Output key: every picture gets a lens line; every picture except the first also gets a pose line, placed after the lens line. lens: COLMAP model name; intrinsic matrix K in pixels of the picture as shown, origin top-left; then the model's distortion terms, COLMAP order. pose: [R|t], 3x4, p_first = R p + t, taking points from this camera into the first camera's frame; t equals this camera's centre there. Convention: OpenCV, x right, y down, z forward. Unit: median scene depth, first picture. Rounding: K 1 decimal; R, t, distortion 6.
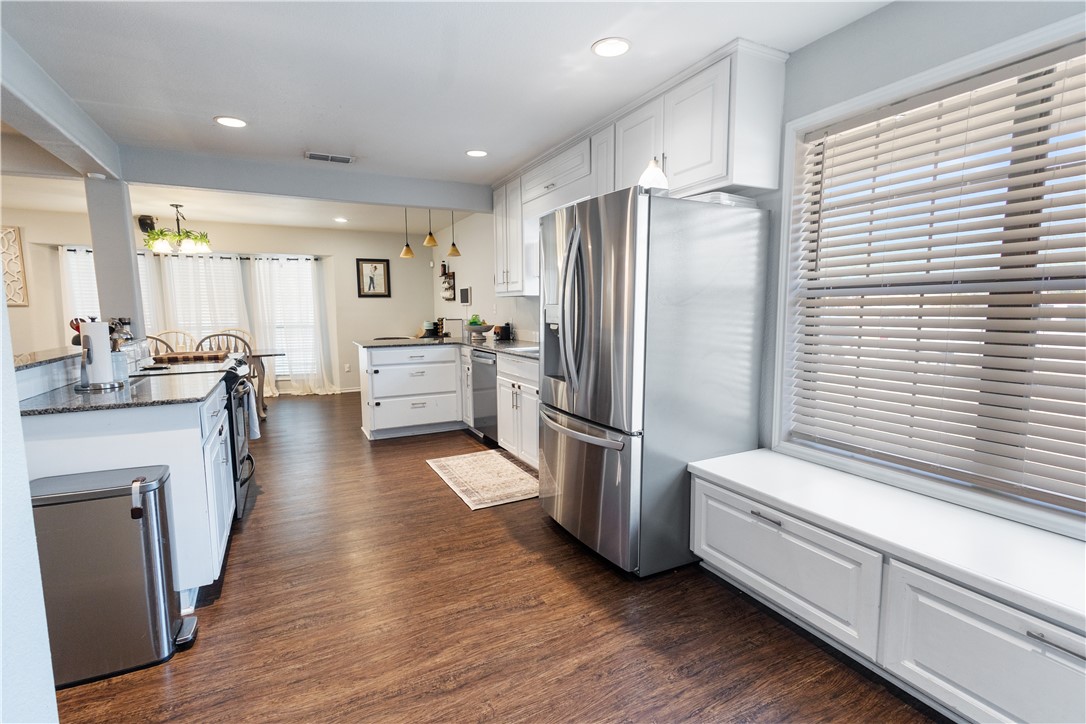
lens RADIAL K [[507.1, 0, 543.8], [0, 507.1, 365.1], [0, 0, 1]] dist [0.011436, -0.000202]
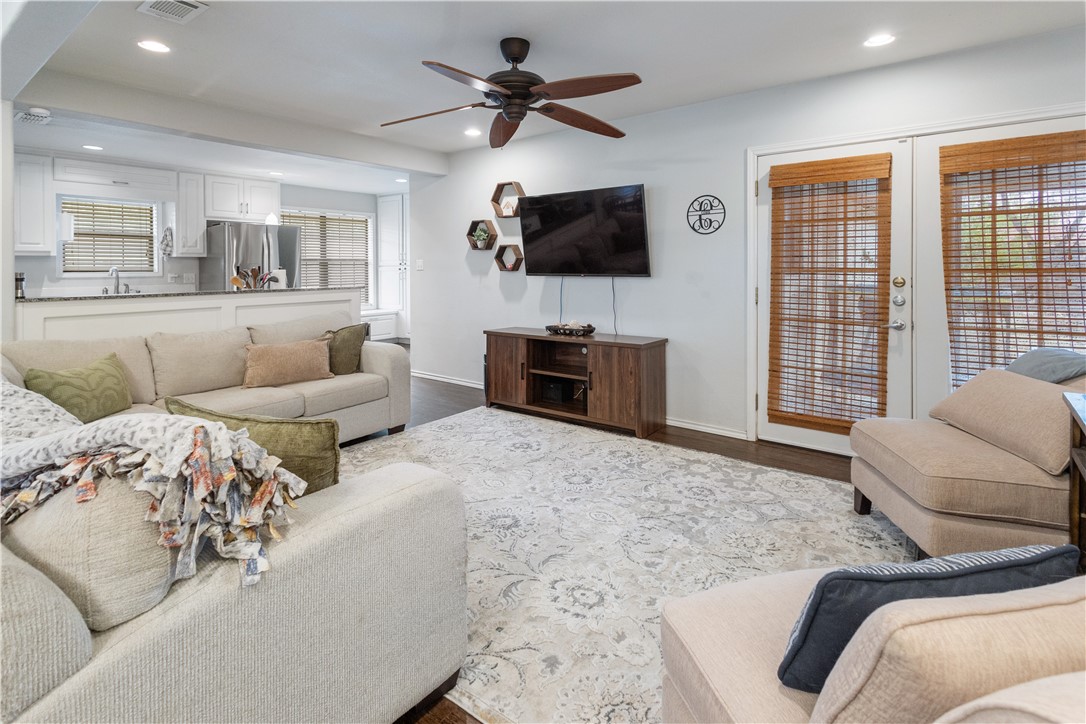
lens RADIAL K [[534.3, 0, 536.9], [0, 534.3, 272.7], [0, 0, 1]] dist [0.011821, -0.001104]
pose [[-0.411533, -0.000331, 0.911395, -1.518497], [0.114762, 0.992022, 0.052180, -0.032977], [-0.904140, 0.126068, -0.408212, 0.470638]]
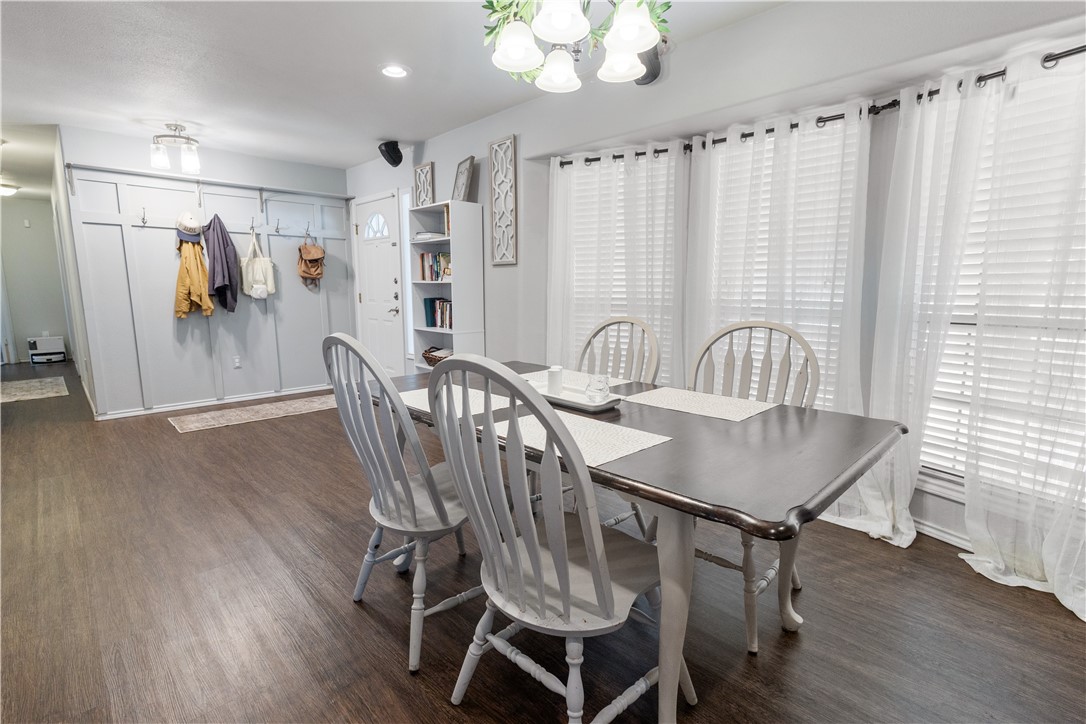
lens RADIAL K [[513.2, 0, 543.0], [0, 513.2, 362.0], [0, 0, 1]] dist [0.012475, -0.001292]
pose [[0.291447, 0.148836, -0.944937, -0.483600], [-0.110493, 0.986448, 0.121295, -0.098488], [0.950184, 0.069058, 0.303942, 1.080489]]
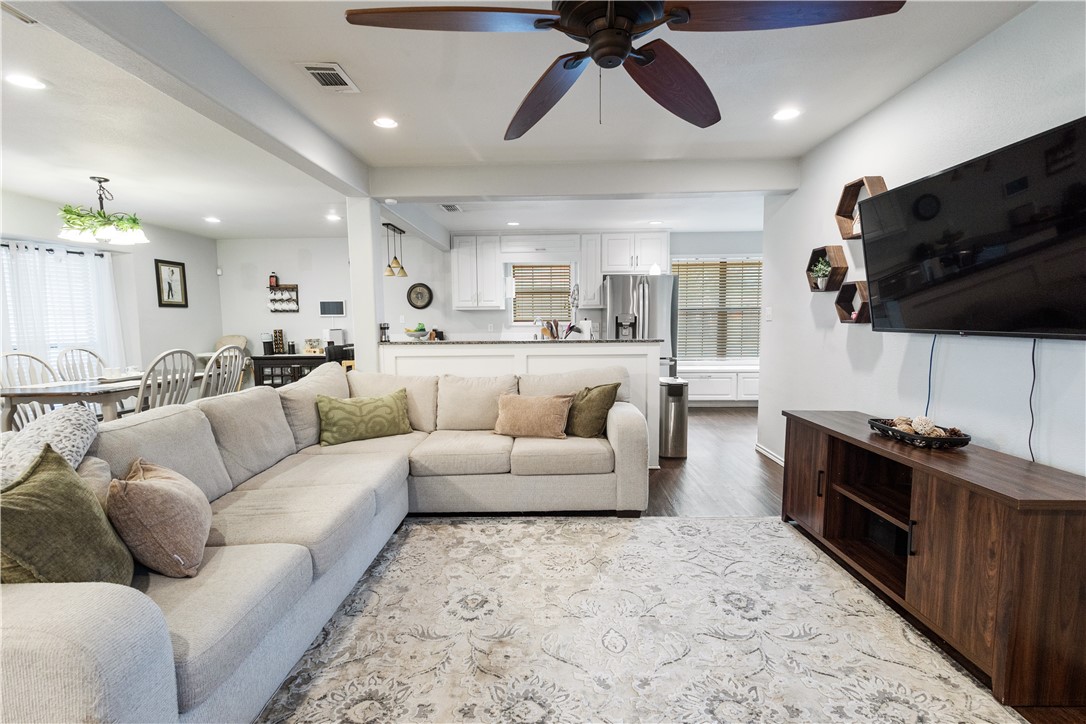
lens RADIAL K [[507.1, 0, 543.8], [0, 507.1, 365.1], [0, 0, 1]] dist [0.011436, -0.000202]
pose [[0.477975, -0.076697, 0.875019, -1.284303], [0.108205, 0.993734, 0.027996, 0.005261], [-0.871683, 0.081300, 0.483279, 0.122199]]
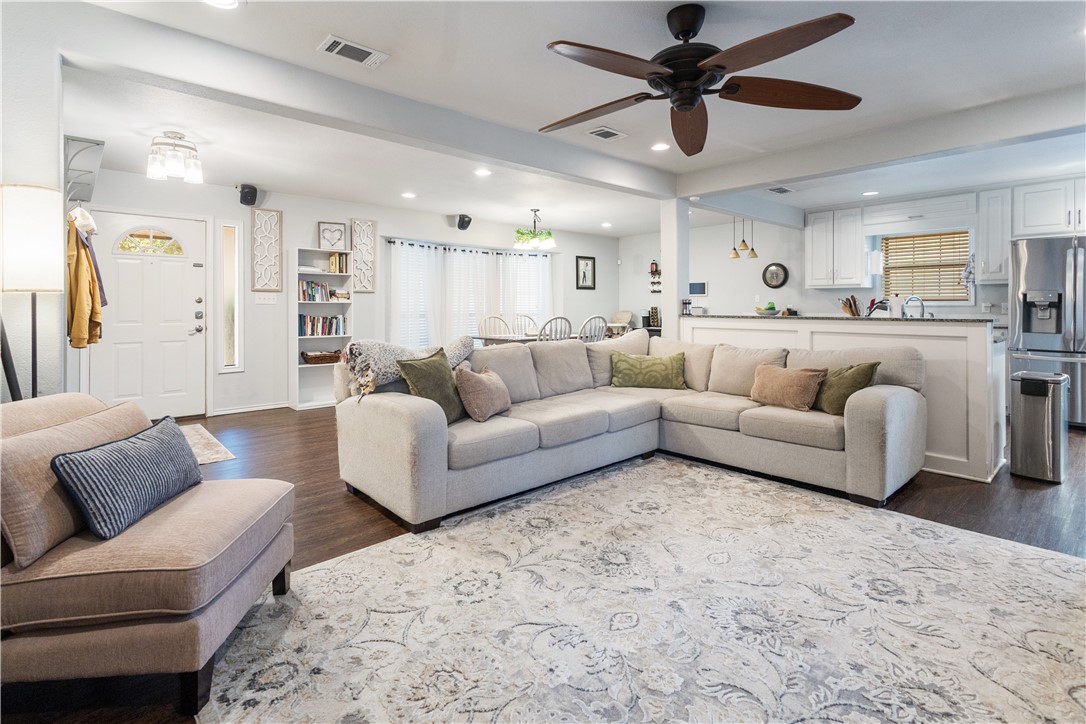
lens RADIAL K [[525.7, 0, 538.8], [0, 525.7, 304.1], [0, 0, 1]] dist [0.017482, -0.000340]
pose [[0.966617, 0.006556, 0.256141, -1.214965], [0.023828, 0.993041, -0.115336, 0.056088], [-0.255115, 0.117589, 0.959734, -0.180981]]
